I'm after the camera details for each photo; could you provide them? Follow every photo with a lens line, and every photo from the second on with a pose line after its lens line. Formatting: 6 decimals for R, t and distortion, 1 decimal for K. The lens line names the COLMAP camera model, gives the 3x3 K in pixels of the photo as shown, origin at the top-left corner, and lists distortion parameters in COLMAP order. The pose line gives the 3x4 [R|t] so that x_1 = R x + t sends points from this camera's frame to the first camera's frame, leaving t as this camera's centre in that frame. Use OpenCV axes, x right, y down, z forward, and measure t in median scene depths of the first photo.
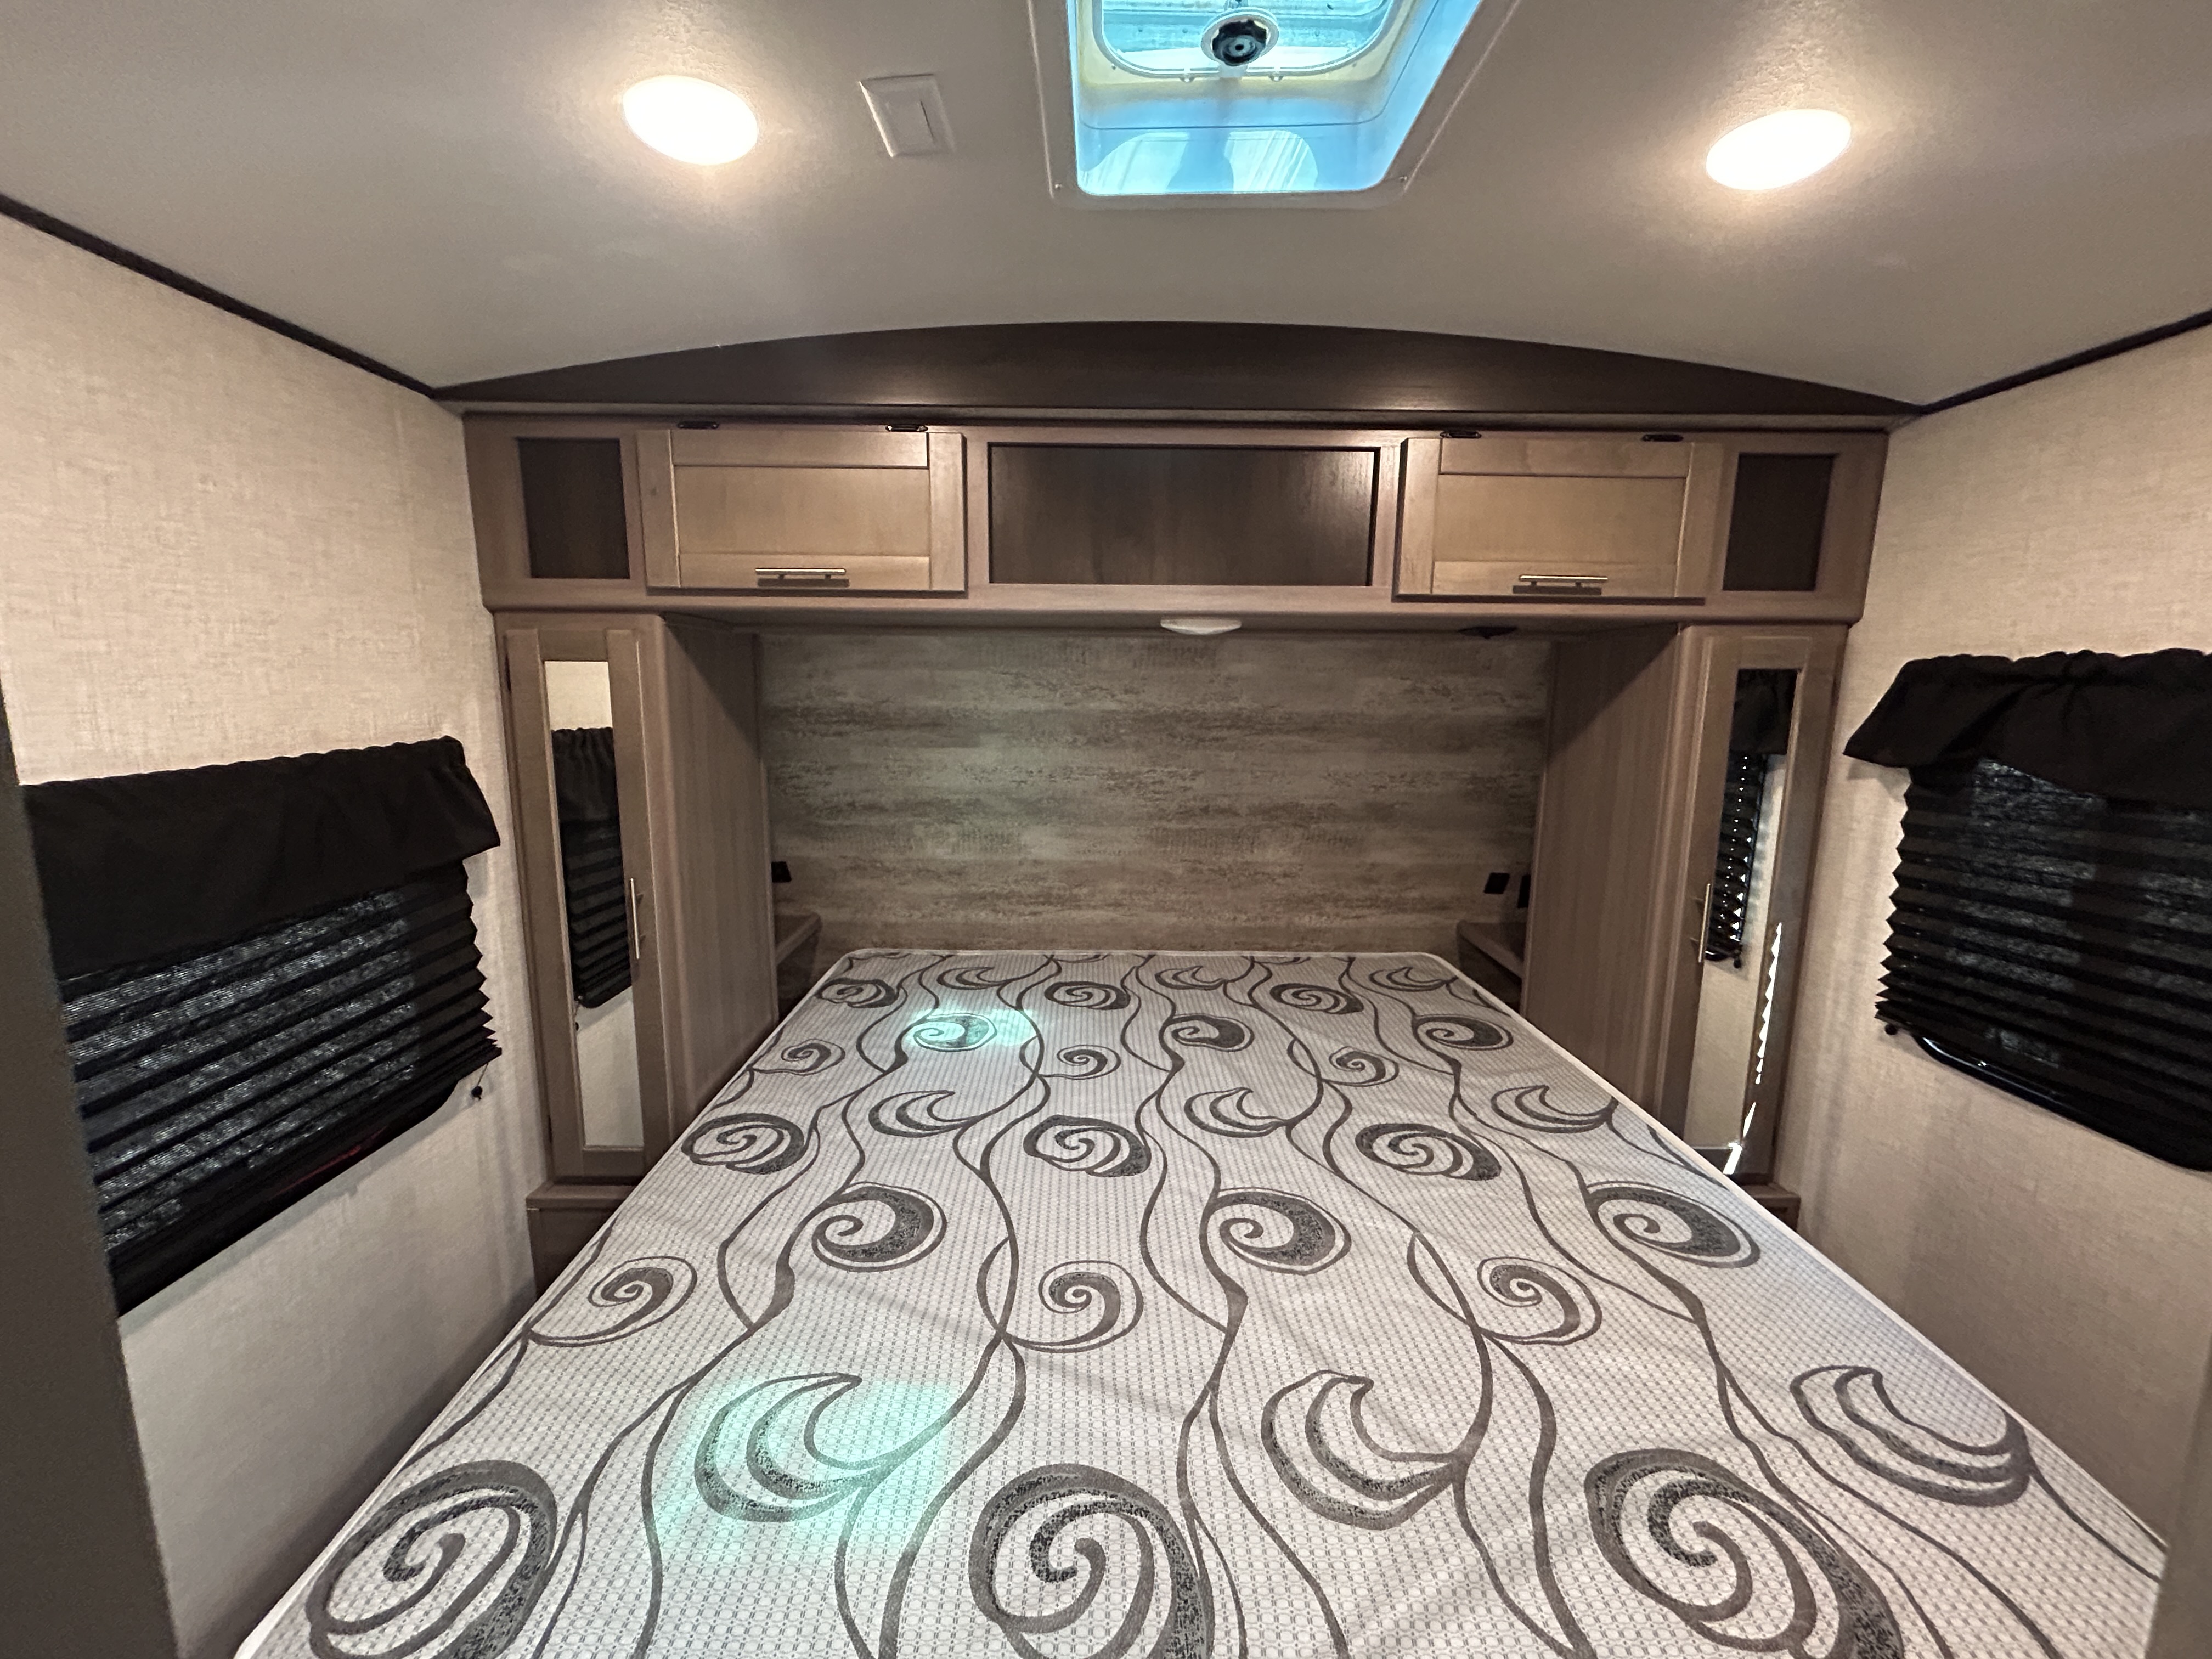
lens RADIAL K [[884.5, 0, 1106.0], [0, 884.5, 829.5], [0, 0, 1]] dist [-0.000502, 0.000104]
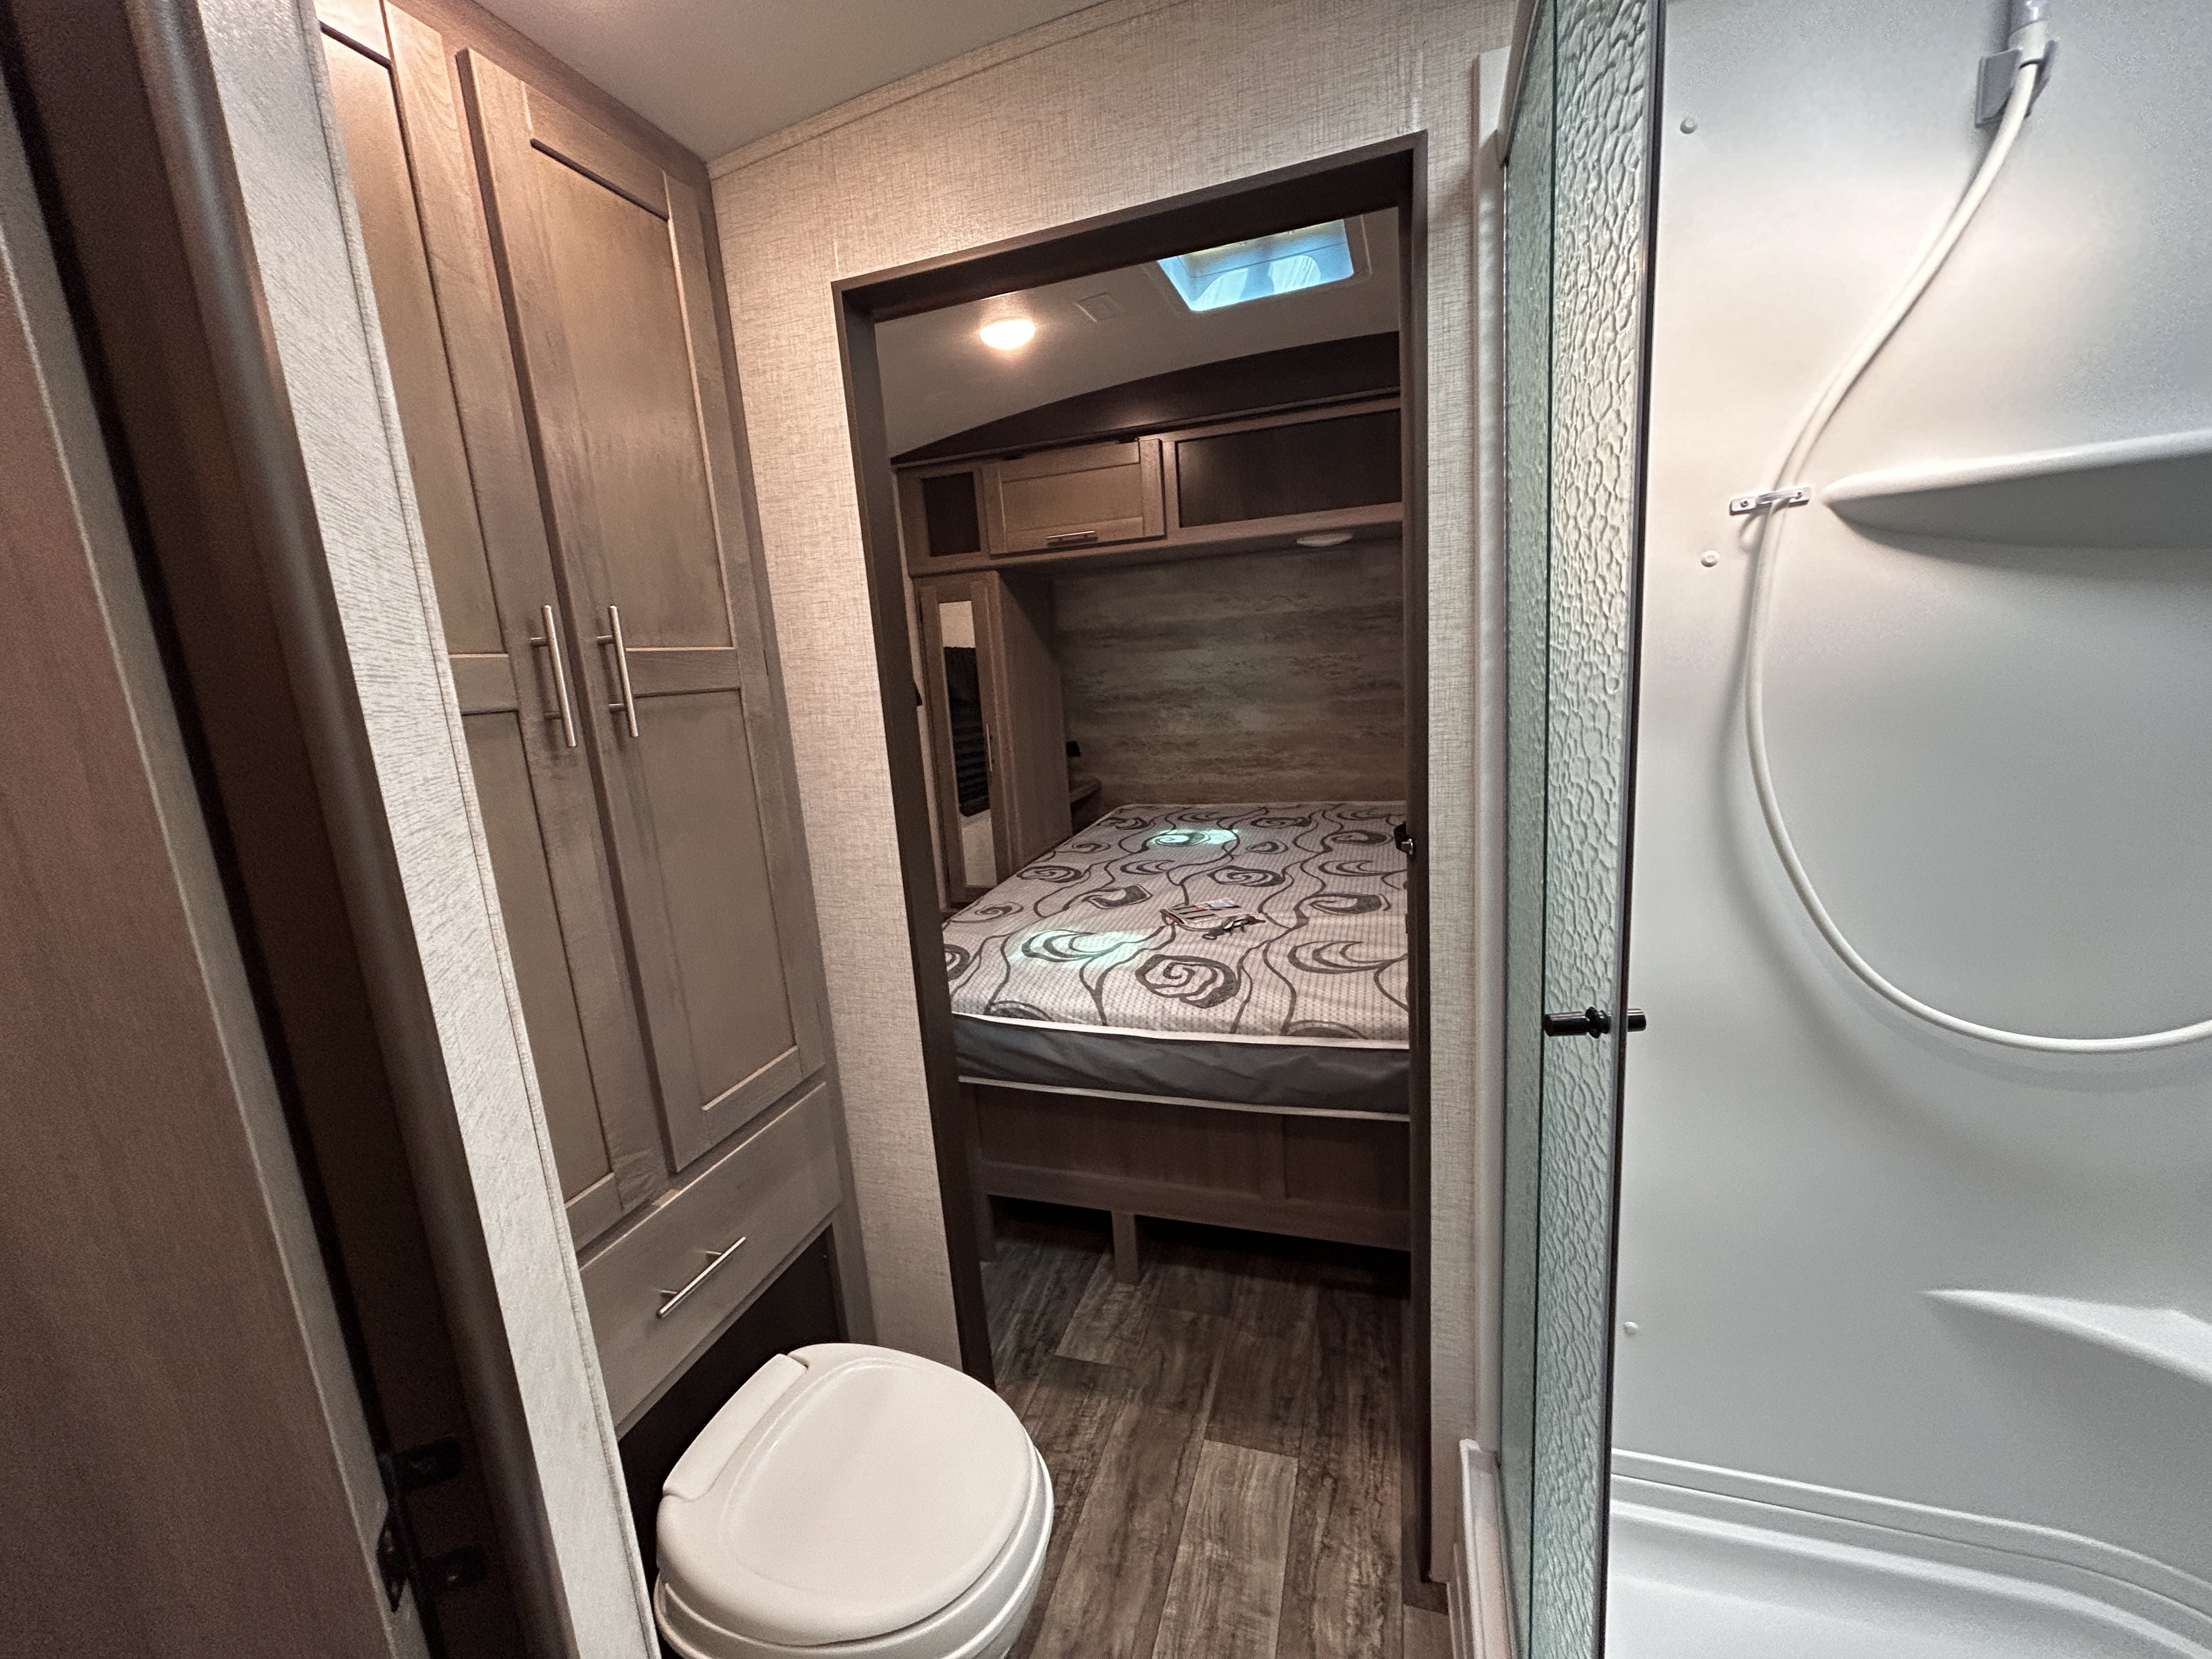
lens RADIAL K [[895.2, 0, 1099.2], [0, 895.2, 830.7], [0, 0, 1]] dist [0.000875, 0.000528]
pose [[0.939886, -0.008973, -0.341370, 0.245714], [0.023394, 0.998998, 0.038153, 0.180023], [0.340685, -0.043845, 0.939155, -0.529712]]
